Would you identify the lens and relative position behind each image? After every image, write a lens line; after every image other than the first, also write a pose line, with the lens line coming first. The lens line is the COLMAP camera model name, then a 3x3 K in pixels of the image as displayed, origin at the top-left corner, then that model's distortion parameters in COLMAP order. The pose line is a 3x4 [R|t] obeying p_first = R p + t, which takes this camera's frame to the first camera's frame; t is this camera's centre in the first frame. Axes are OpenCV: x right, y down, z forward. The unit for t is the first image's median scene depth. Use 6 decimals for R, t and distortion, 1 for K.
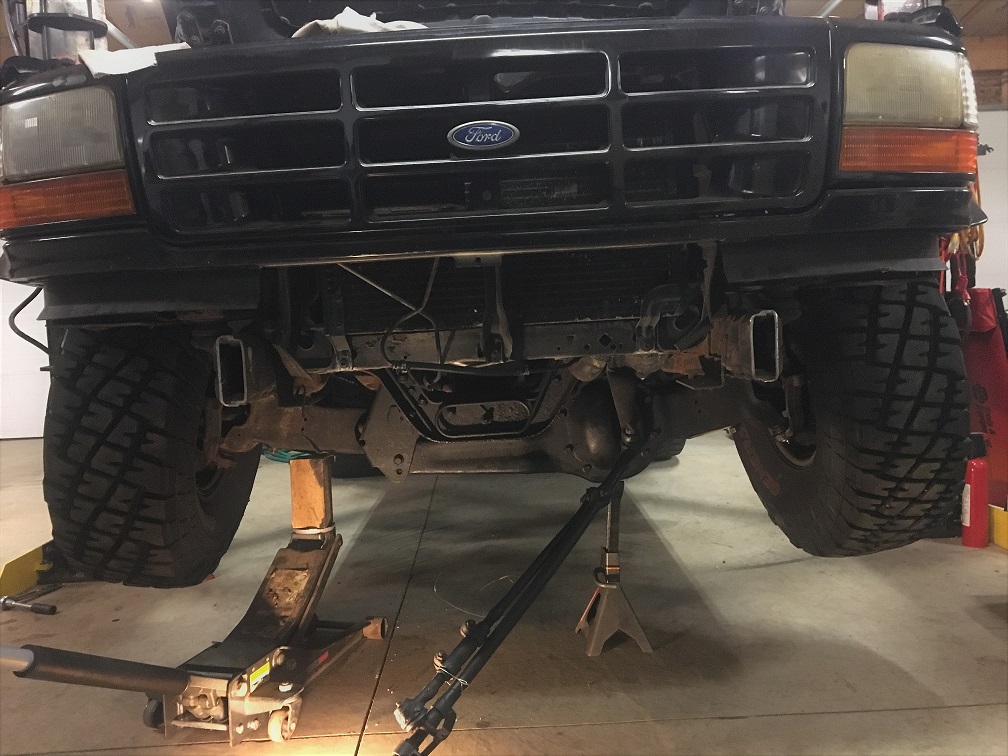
lens RADIAL K [[904.3, 0, 504.0], [0, 904.3, 378.0], [0, 0, 1]] dist [0.067251, -0.133848]
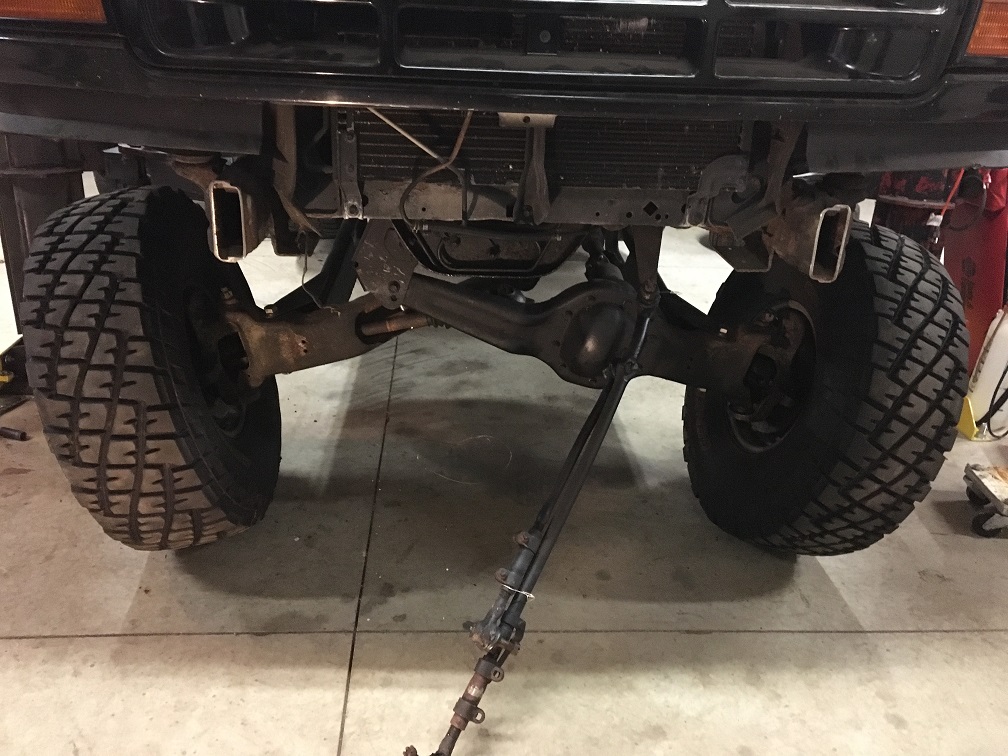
lens RADIAL K [[904.3, 0, 504.0], [0, 904.3, 378.0], [0, 0, 1]] dist [0.067251, -0.133848]
pose [[0.993875, 0.059675, 0.093007, -0.109913], [-0.086792, 0.942503, 0.322731, -0.168435], [-0.068401, -0.328827, 0.941910, 0.119127]]
